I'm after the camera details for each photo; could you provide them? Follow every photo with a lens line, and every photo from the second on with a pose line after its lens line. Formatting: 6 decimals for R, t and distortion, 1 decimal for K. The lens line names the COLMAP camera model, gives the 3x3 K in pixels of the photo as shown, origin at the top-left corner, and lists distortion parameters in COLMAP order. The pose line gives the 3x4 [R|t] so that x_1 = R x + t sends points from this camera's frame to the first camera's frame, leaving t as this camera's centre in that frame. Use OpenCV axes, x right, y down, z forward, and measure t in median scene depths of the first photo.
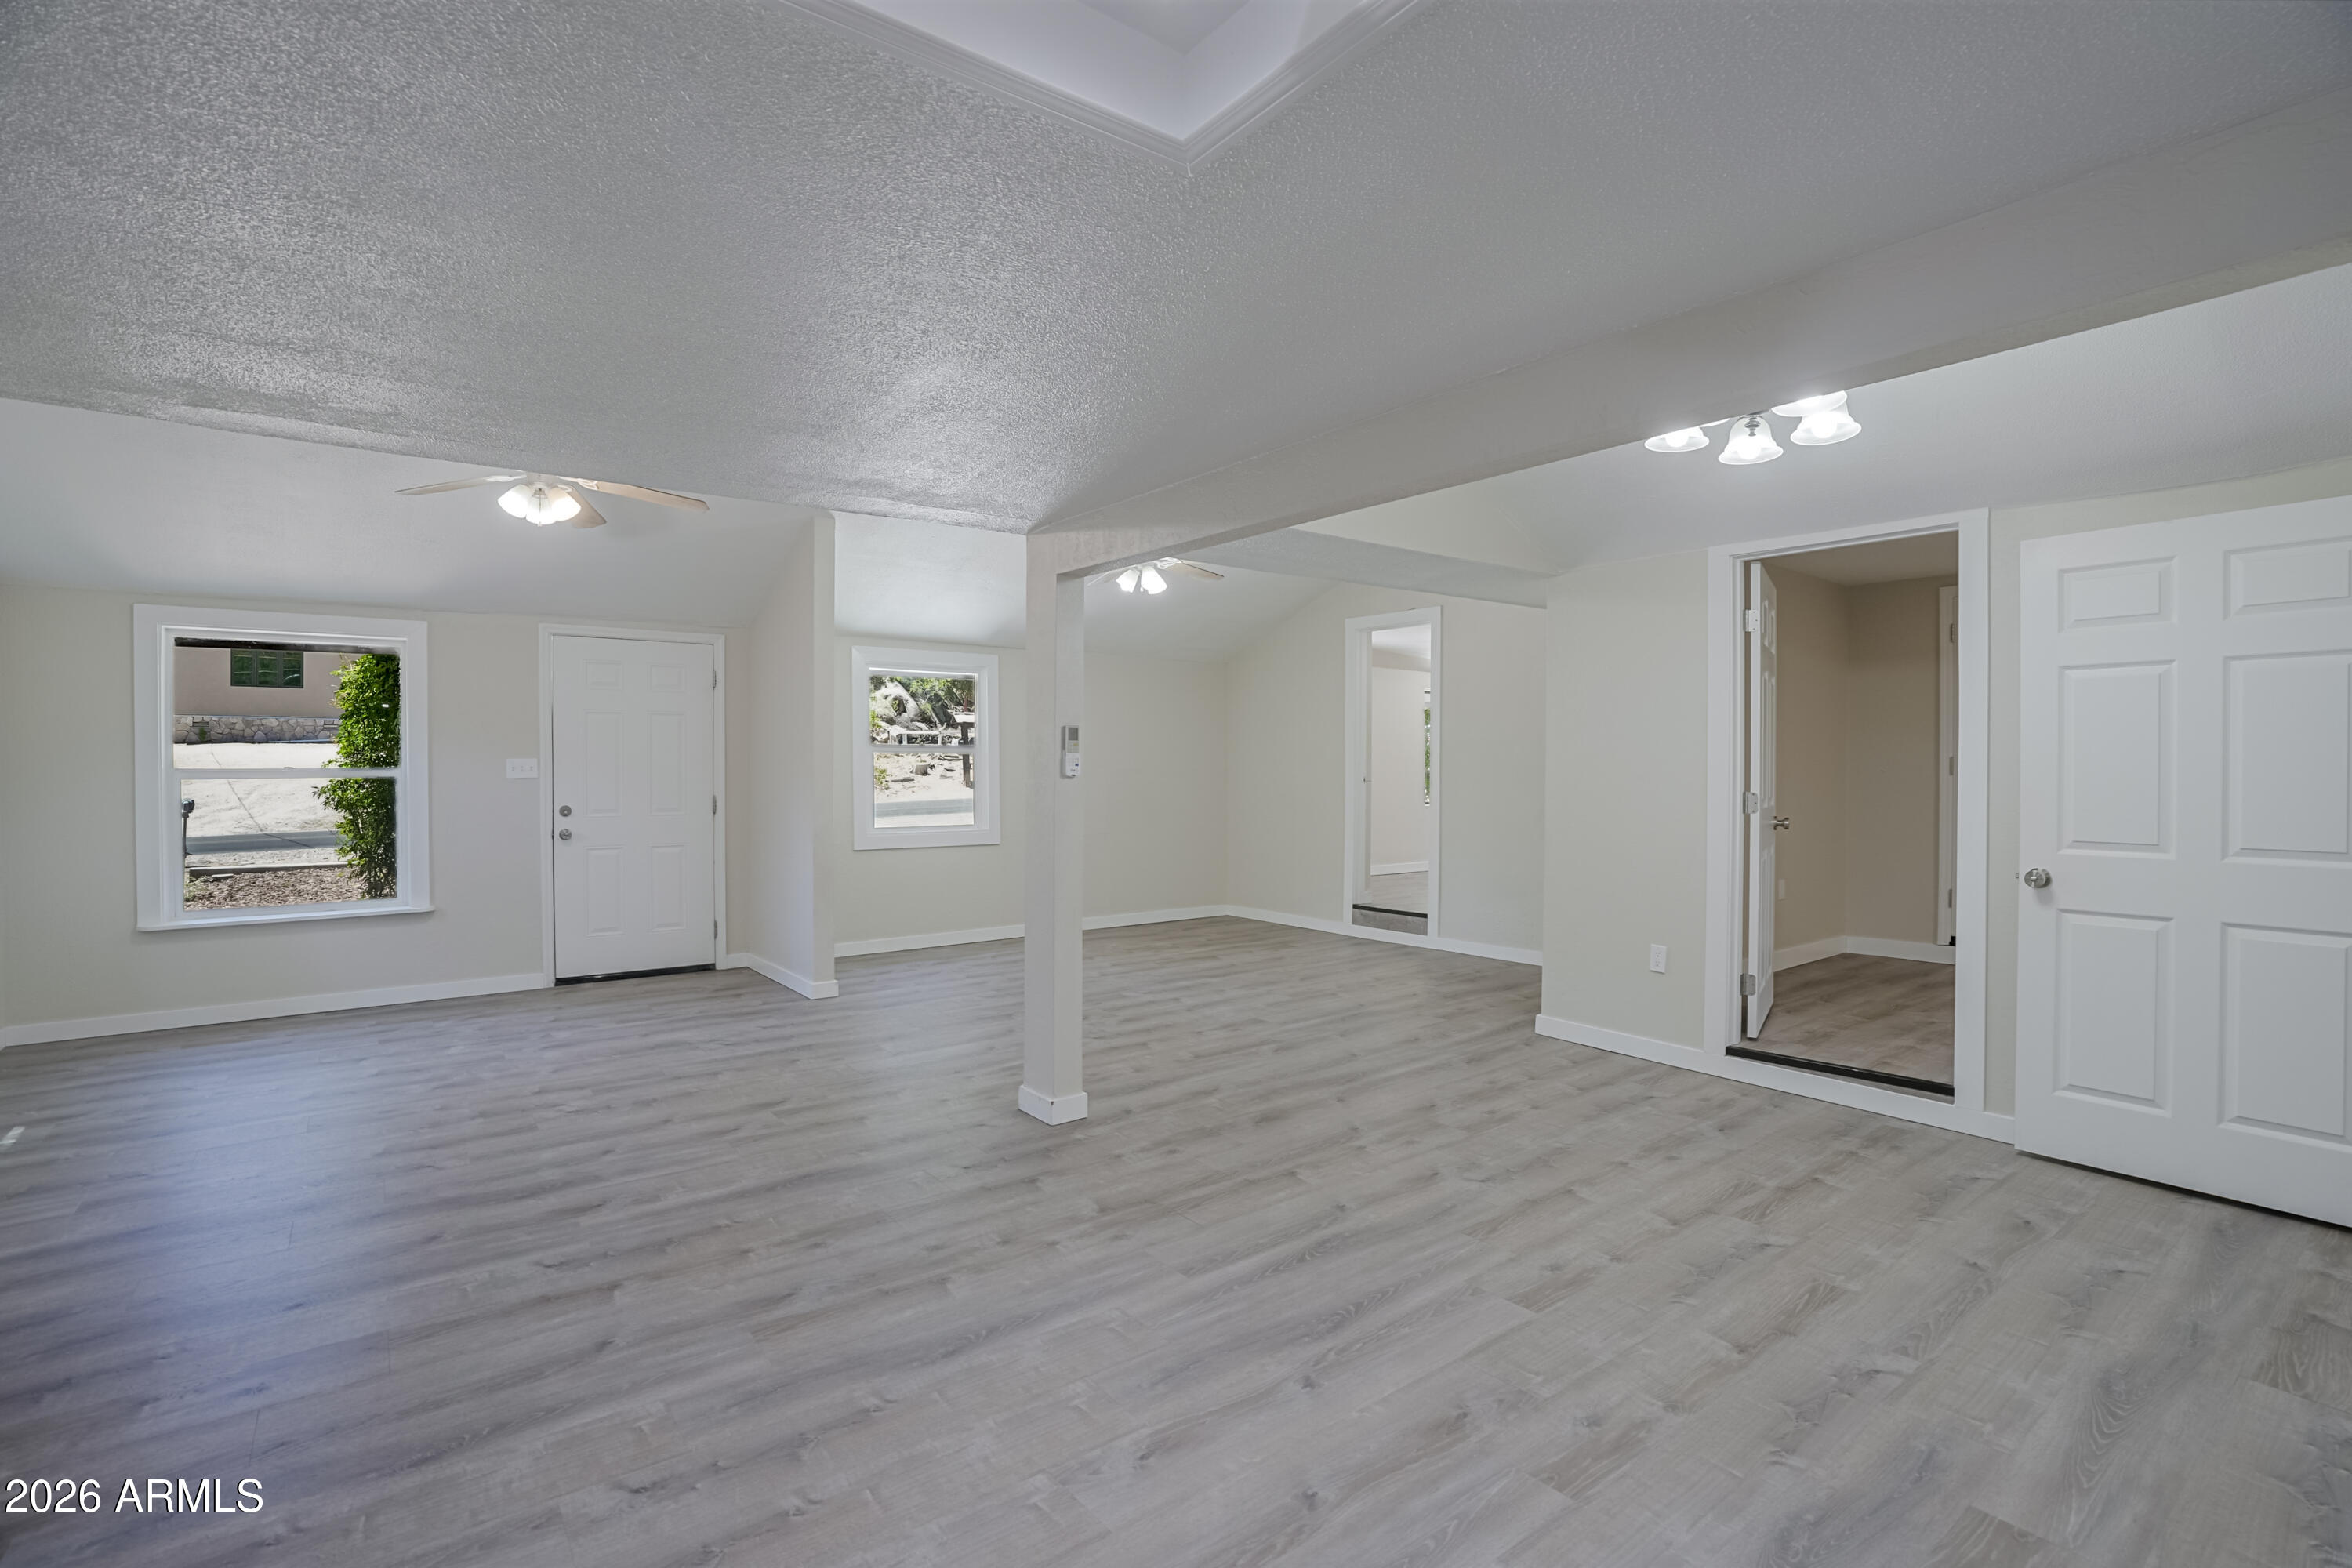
lens RADIAL K [[1085.9, 0, 1164.5], [0, 1085.9, 788.0], [0, 0, 1]] dist [-0.046498, 0.005081]
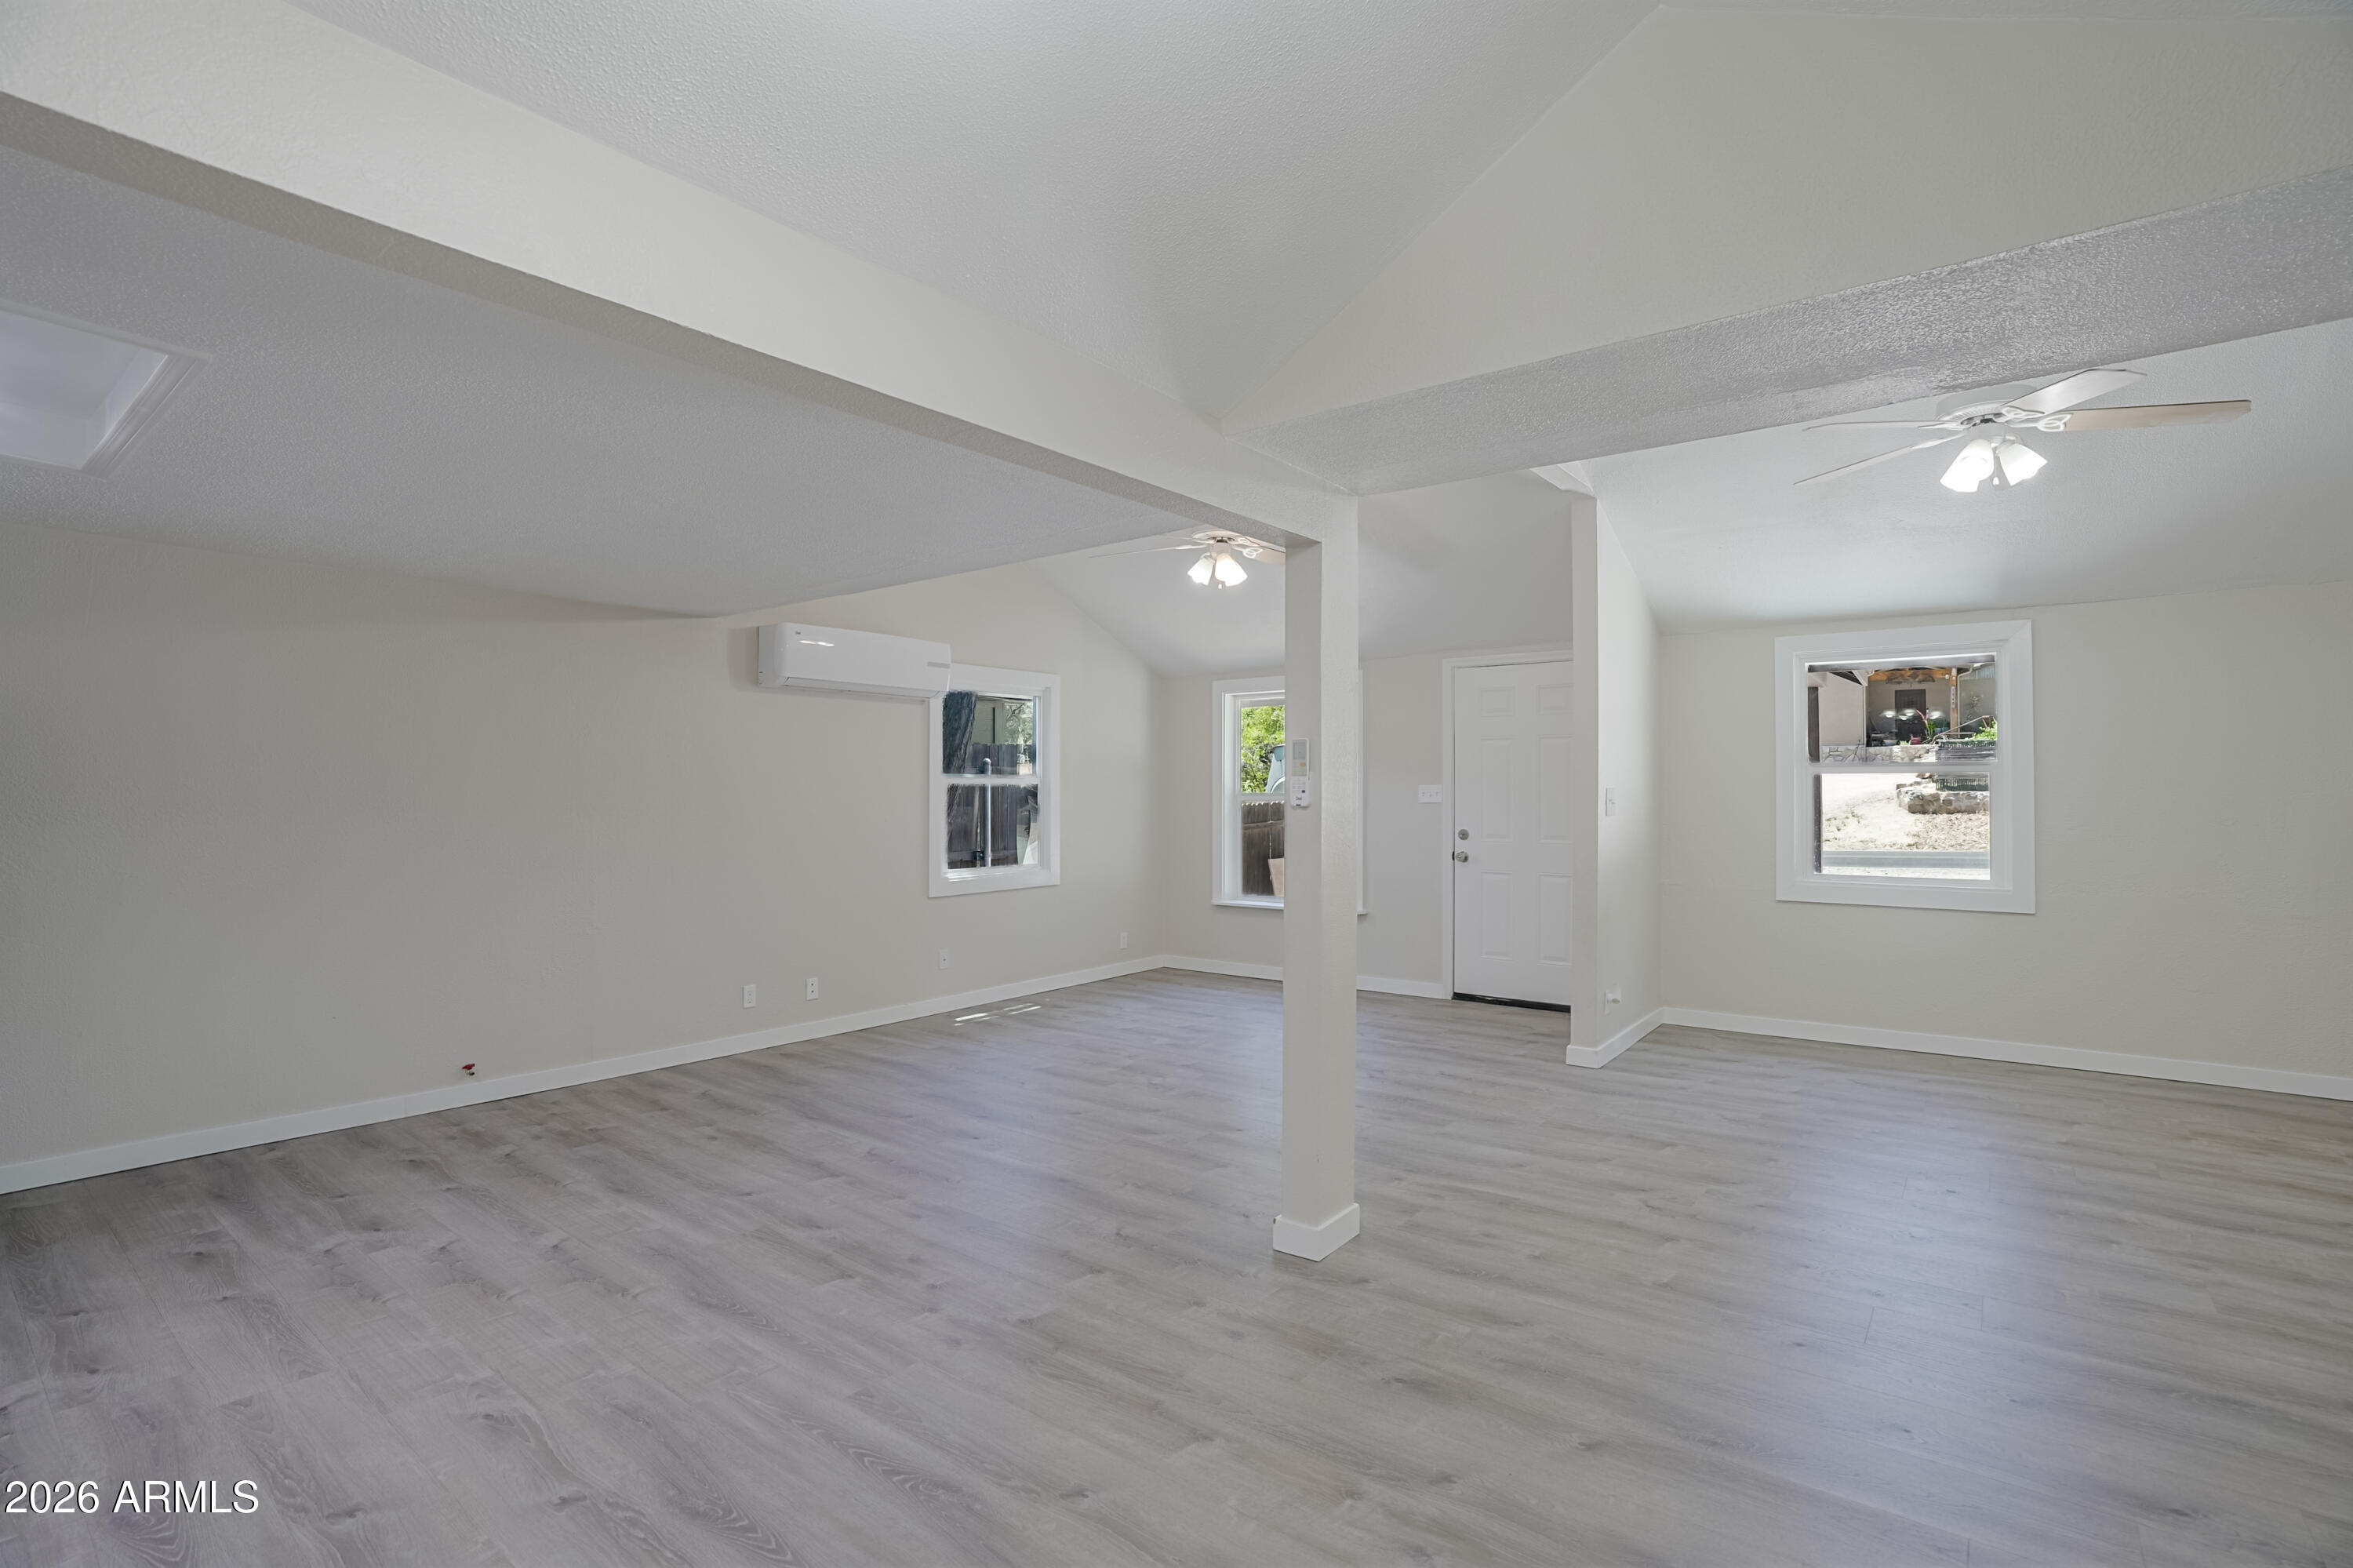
lens RADIAL K [[1086.5, 0, 1164.6], [0, 1086.5, 771.4], [0, 0, 1]] dist [-0.046498, 0.005081]
pose [[0.257797, -0.022605, -0.965935, 0.763211], [-0.018018, 0.999440, -0.028198, -0.010216], [0.966031, 0.024673, 0.257246, 0.863575]]
